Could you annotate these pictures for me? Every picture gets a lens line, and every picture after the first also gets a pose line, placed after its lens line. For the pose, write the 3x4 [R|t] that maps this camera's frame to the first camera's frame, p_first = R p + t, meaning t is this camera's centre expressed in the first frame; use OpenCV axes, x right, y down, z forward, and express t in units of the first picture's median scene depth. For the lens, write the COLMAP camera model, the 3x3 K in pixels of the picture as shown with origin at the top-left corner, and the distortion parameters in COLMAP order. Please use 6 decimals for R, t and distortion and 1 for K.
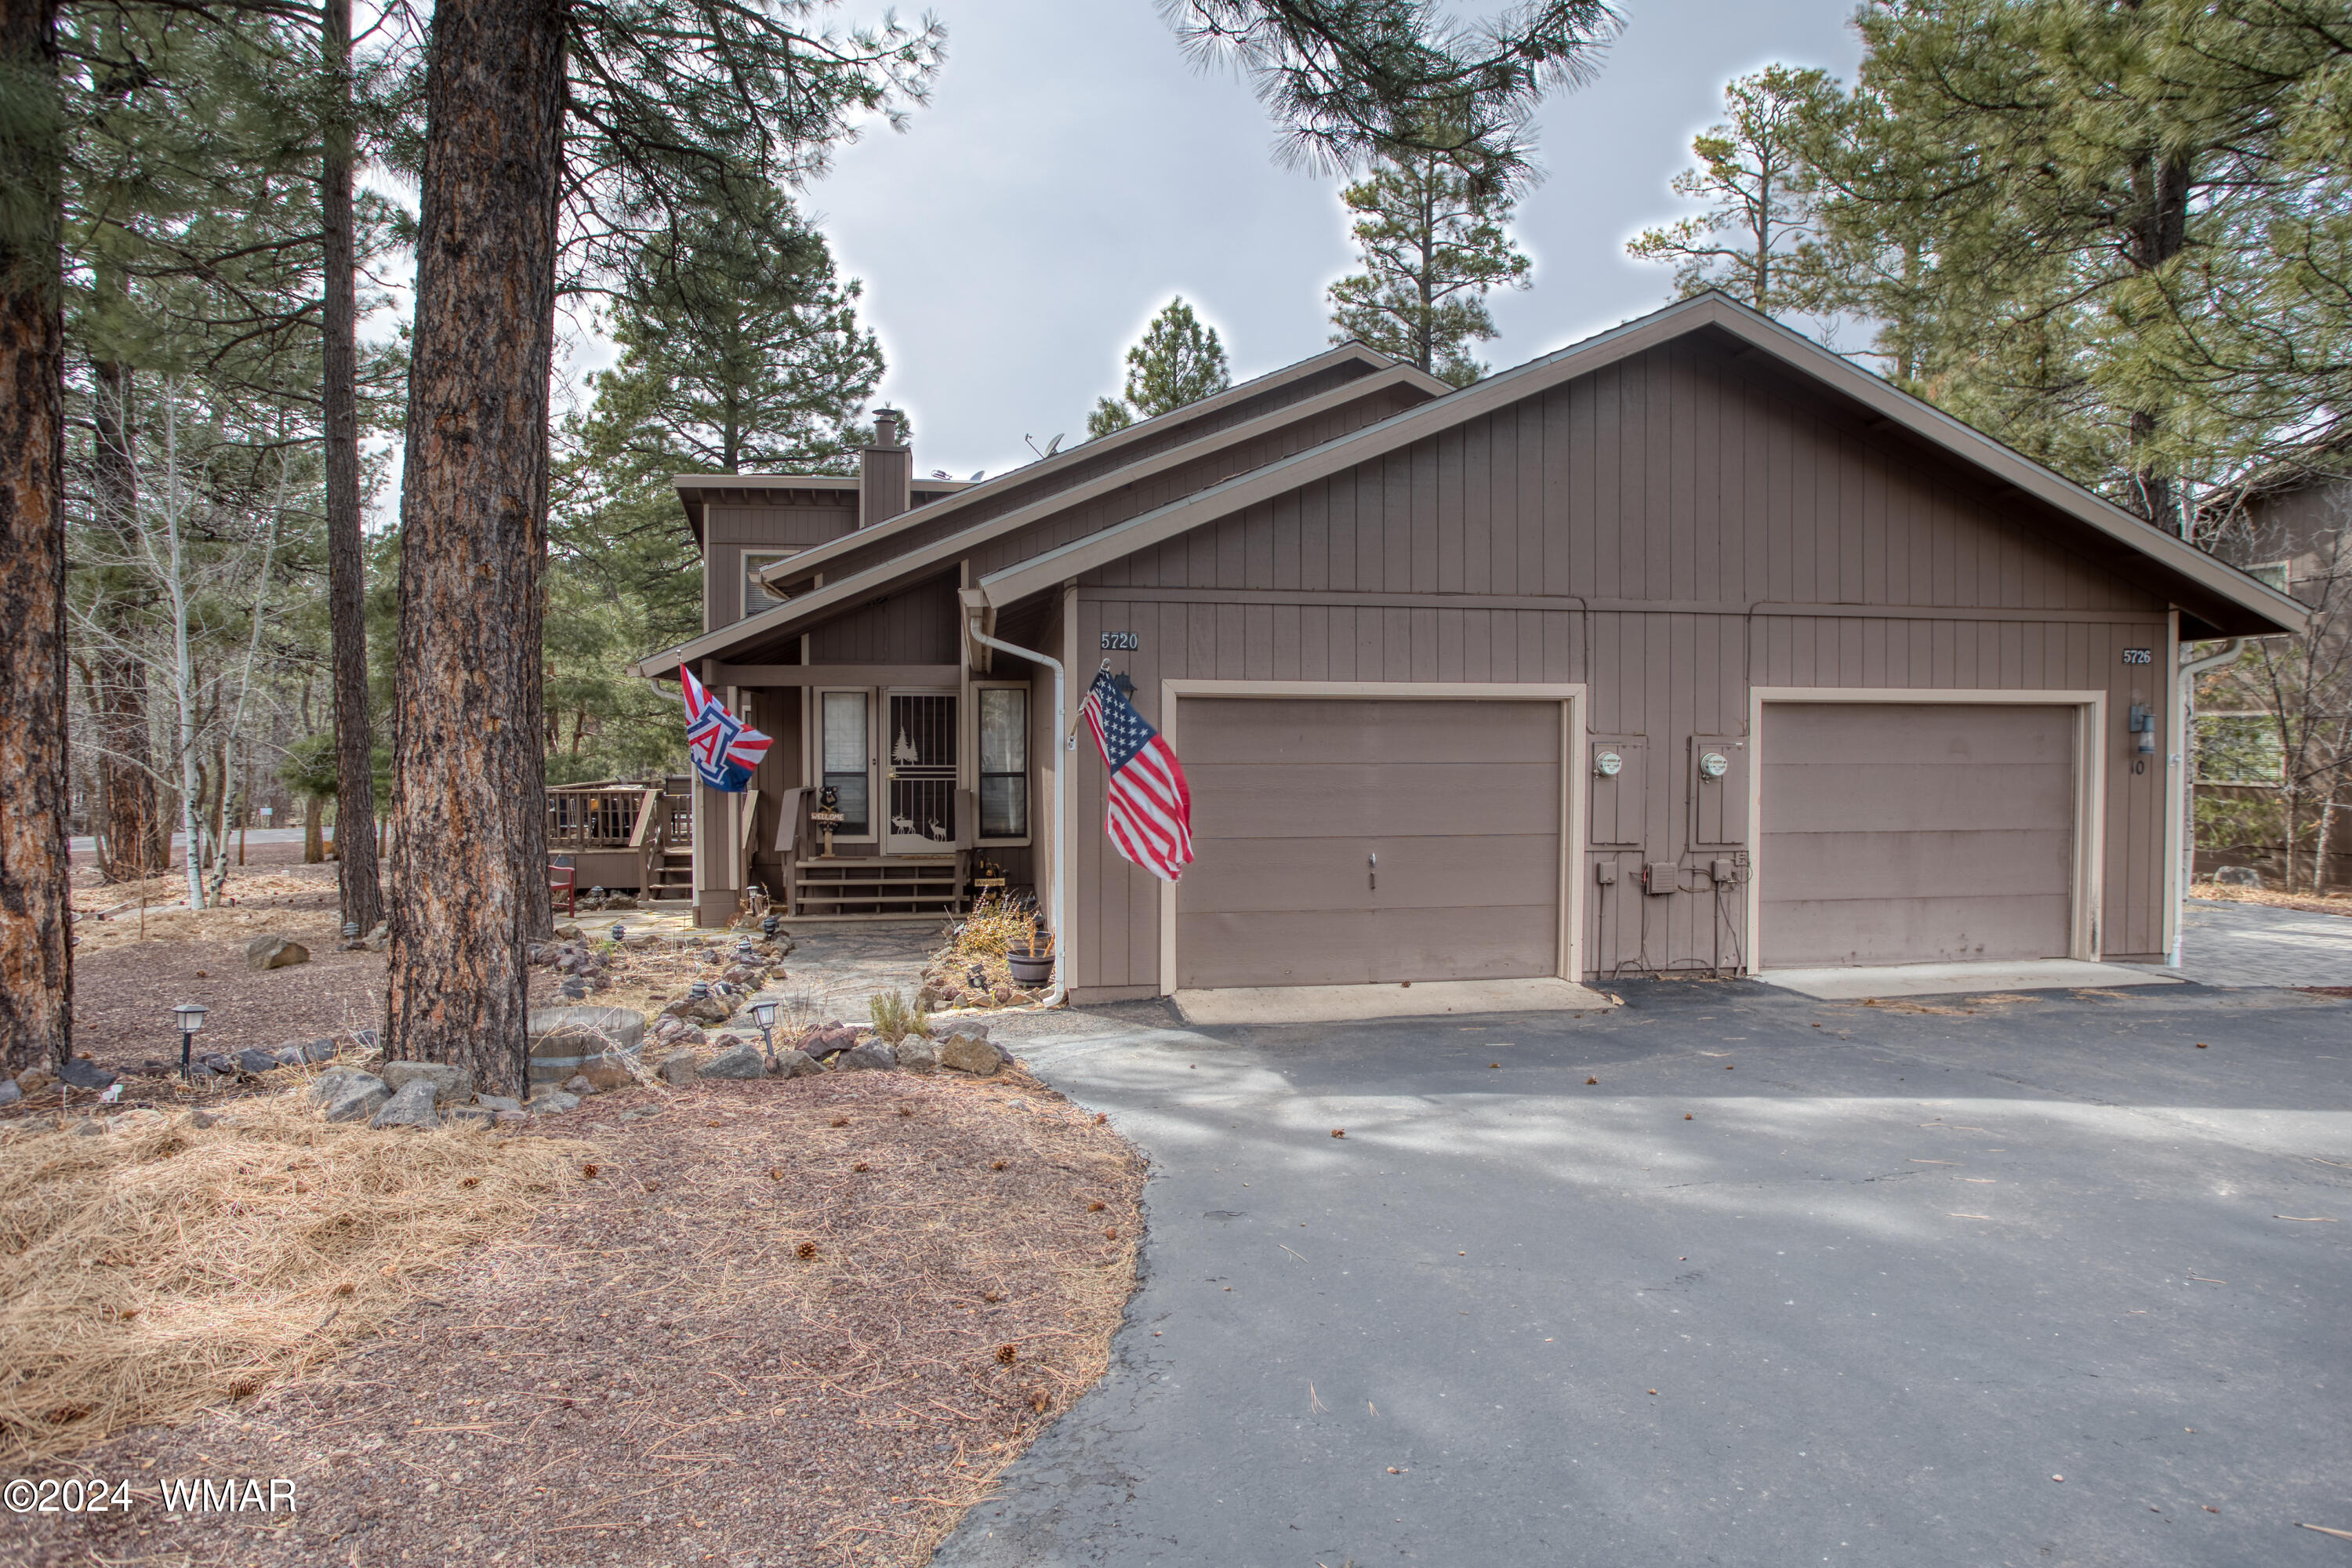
lens RADIAL K [[1362.8, 0, 1177.2], [0, 1362.8, 797.0], [0, 0, 1]] dist [-0.043082, -0.000434]
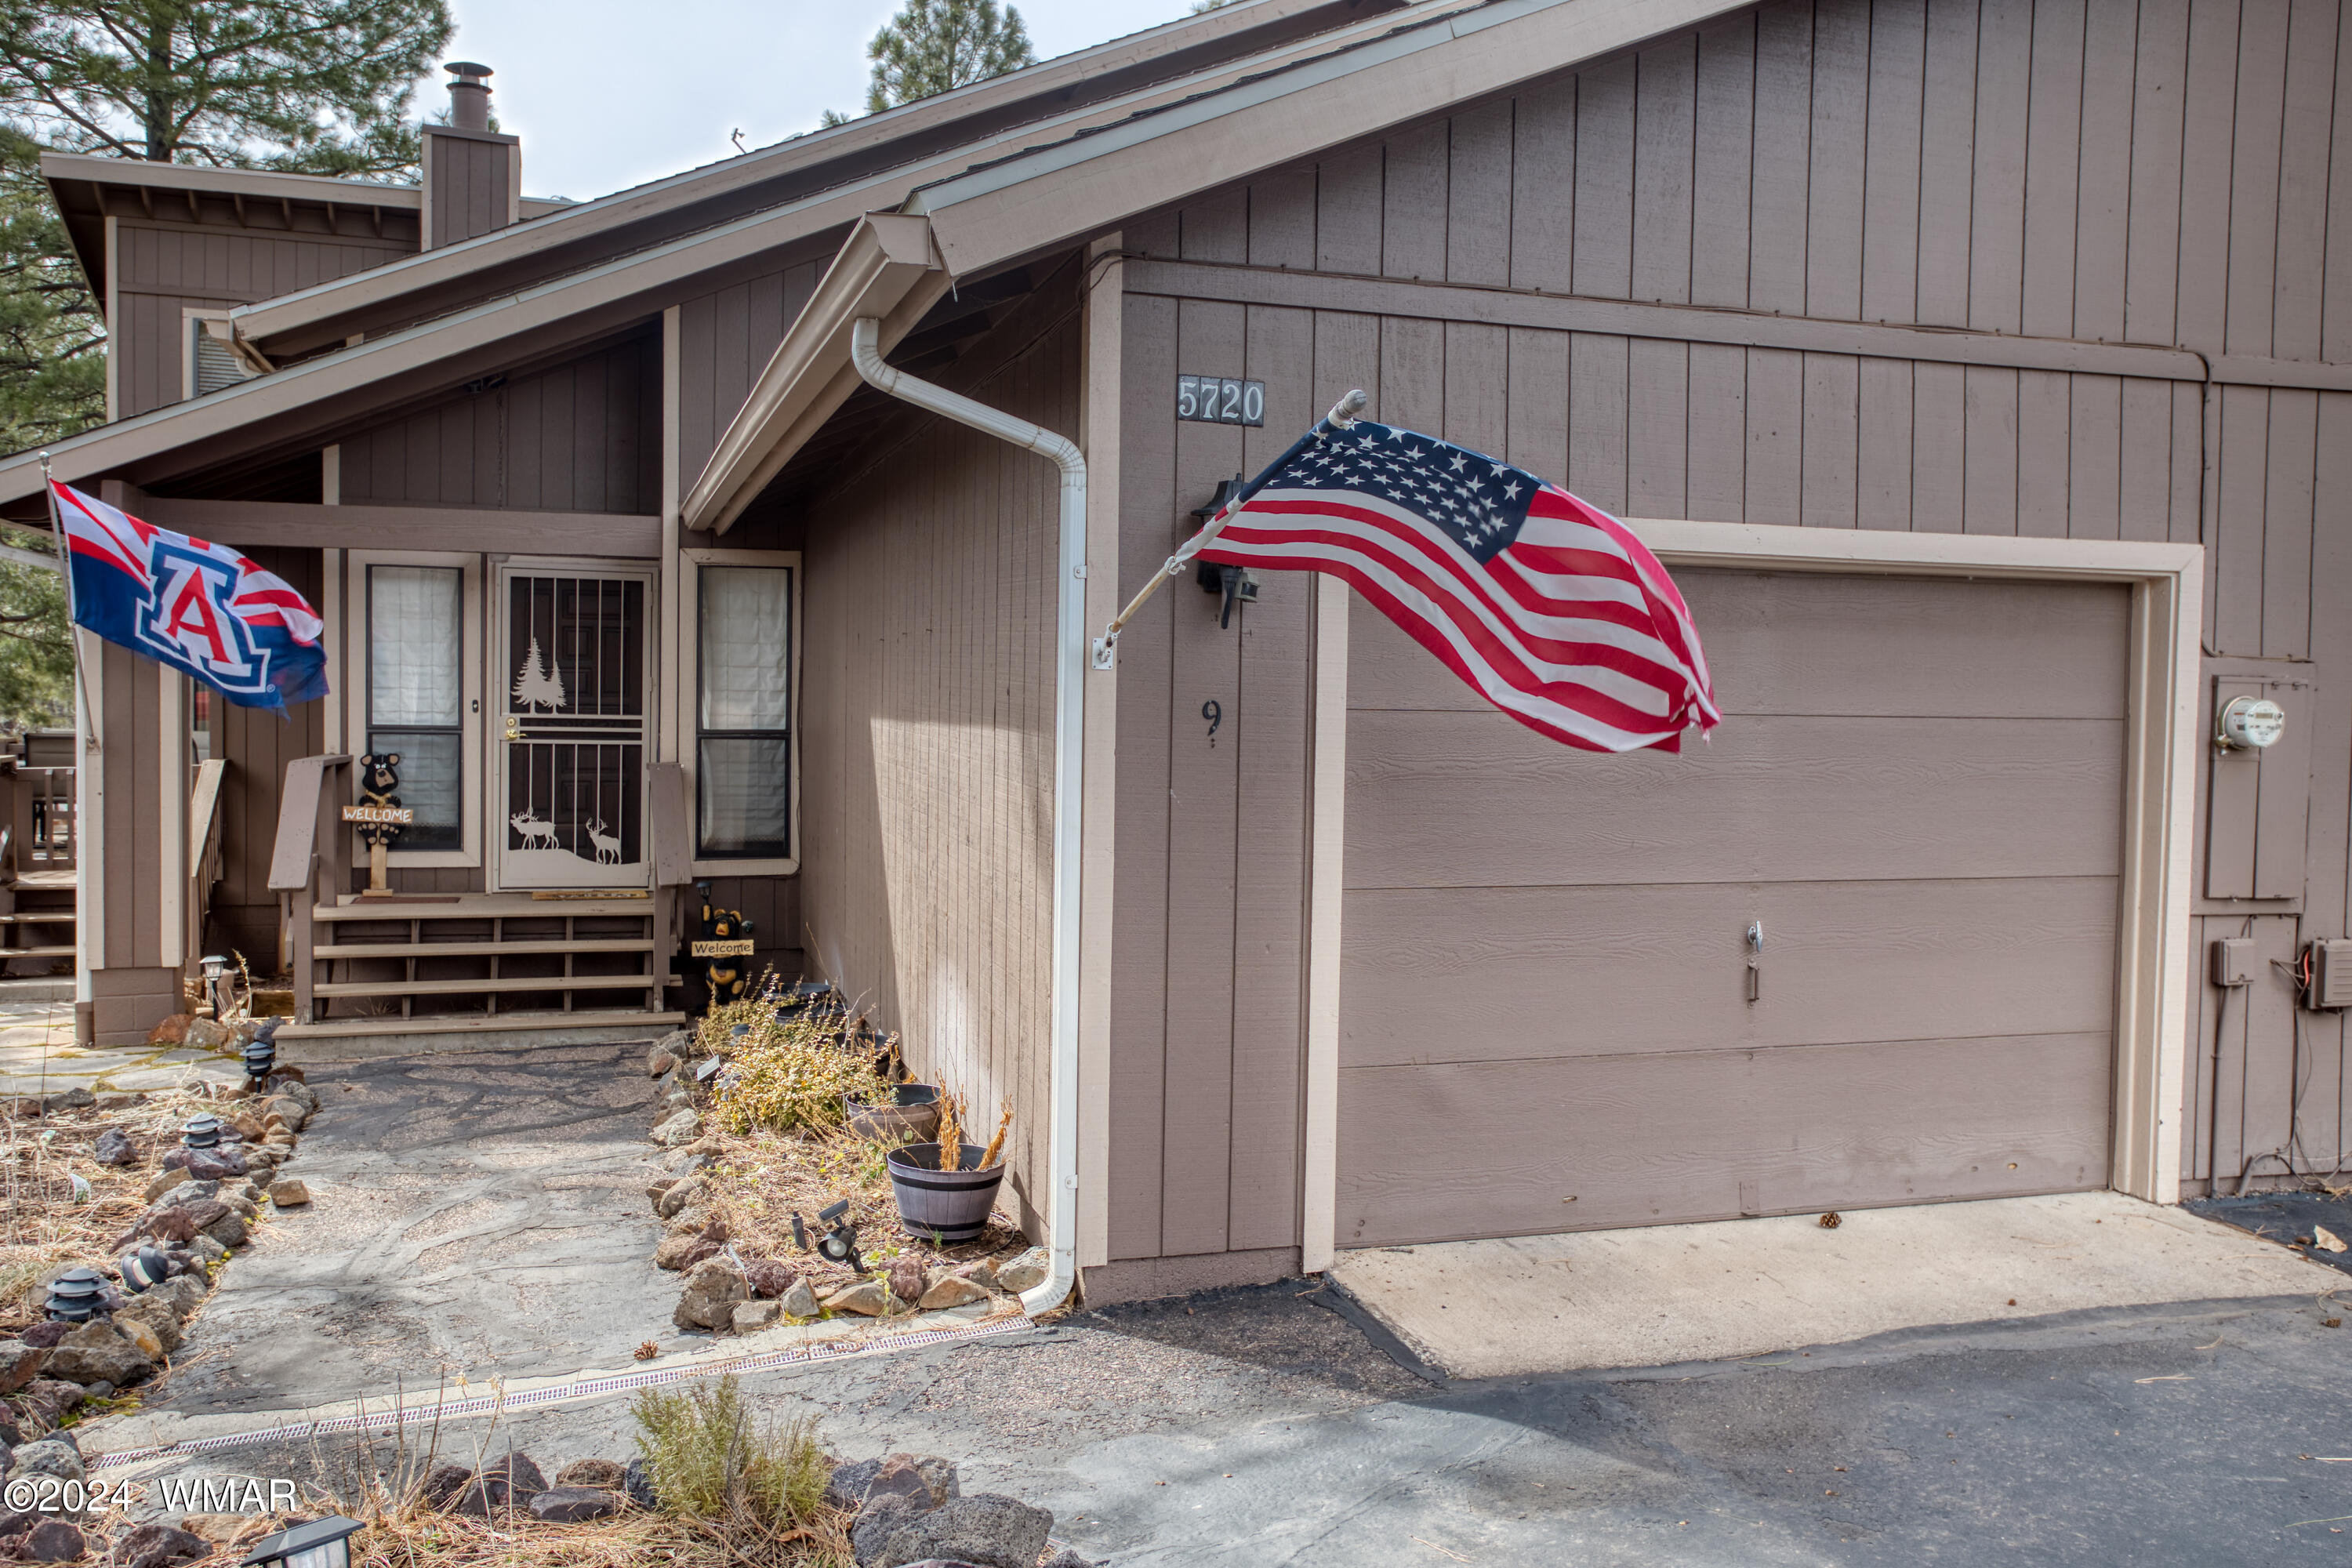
lens RADIAL K [[1950.6, 0, 1180.1], [0, 1950.6, 791.7], [0, 0, 1]] dist [0.003291, 0.034557]
pose [[0.986644, 0.008472, 0.162671, -0.086123], [-0.009691, 0.999931, 0.006705, -0.001434], [-0.162603, -0.008192, 0.986658, 0.254507]]
